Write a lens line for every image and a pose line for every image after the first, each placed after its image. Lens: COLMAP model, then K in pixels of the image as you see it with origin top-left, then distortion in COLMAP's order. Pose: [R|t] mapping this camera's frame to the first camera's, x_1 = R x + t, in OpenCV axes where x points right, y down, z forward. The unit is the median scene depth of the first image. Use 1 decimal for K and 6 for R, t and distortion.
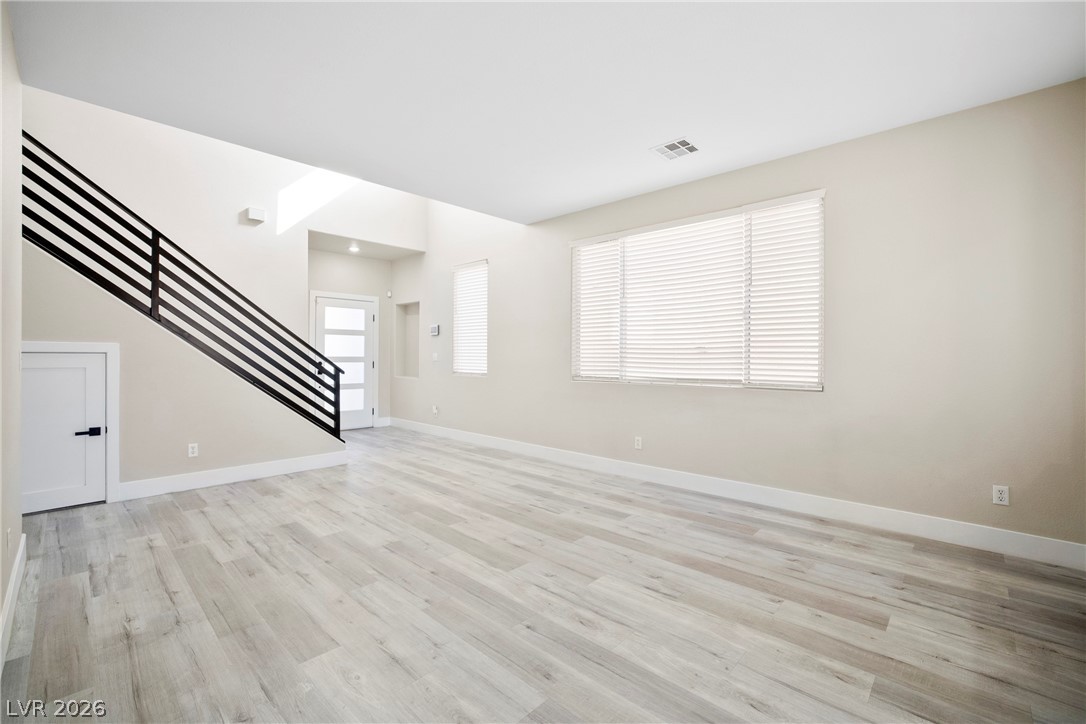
lens RADIAL K [[467.4, 0, 543.0], [0, 467.4, 362.0], [0, 0, 1]] dist [-0.052514, 0.019304]
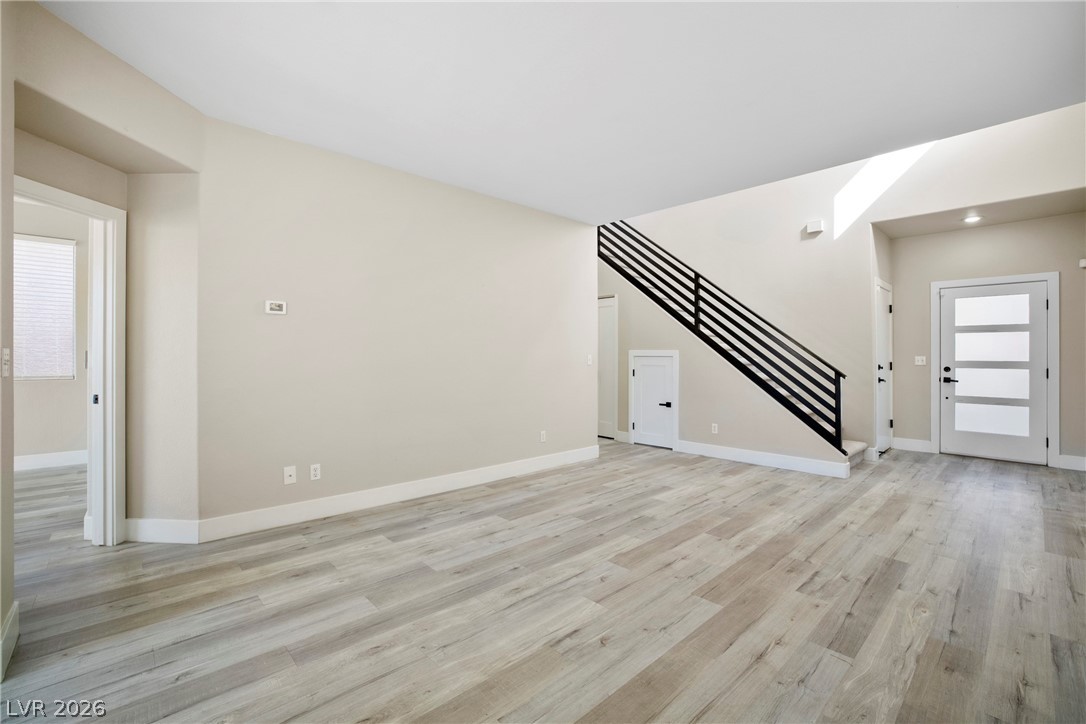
lens RADIAL K [[467.4, 0, 543.0], [0, 467.4, 362.0], [0, 0, 1]] dist [-0.052514, 0.019304]
pose [[-0.065448, 0.009165, -0.997814, 0.810879], [-0.017812, 0.999788, 0.010351, -0.010807], [0.997697, 0.018451, -0.065271, 0.744358]]
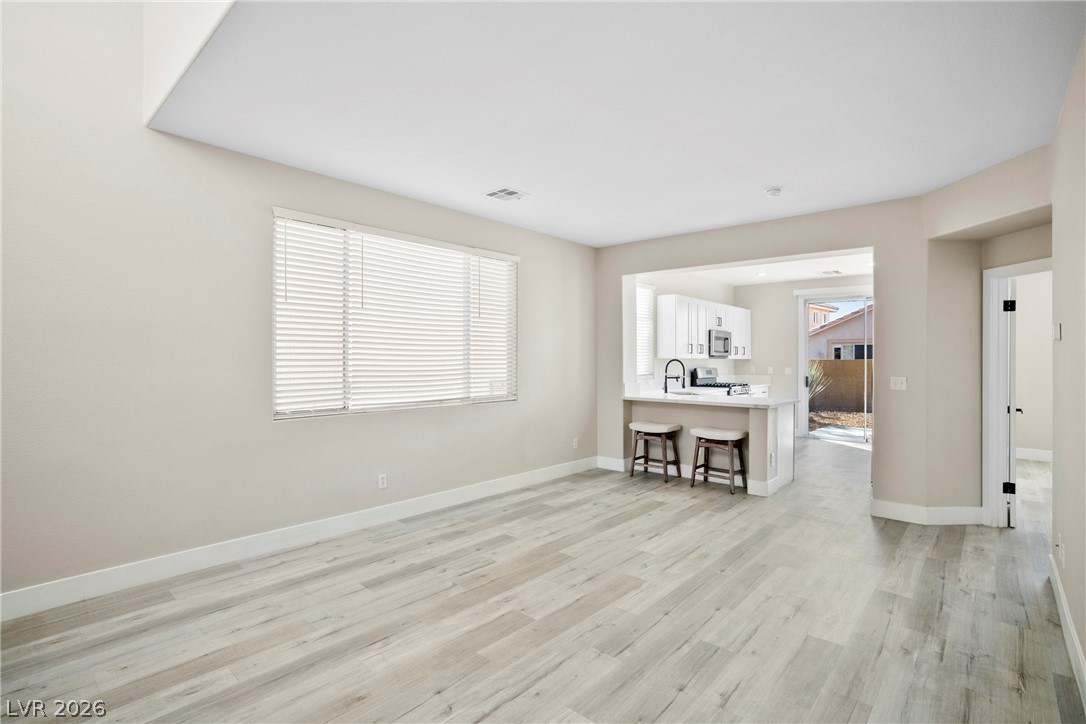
lens RADIAL K [[516.5, 0, 543.0], [0, 516.5, 362.0], [0, 0, 1]] dist [-0.048547, 0.023774]
pose [[-0.027373, -0.010938, 0.999565, -1.062011], [0.008933, 0.999898, 0.011187, -0.075540], [-0.999585, 0.009236, -0.027272, 1.044023]]
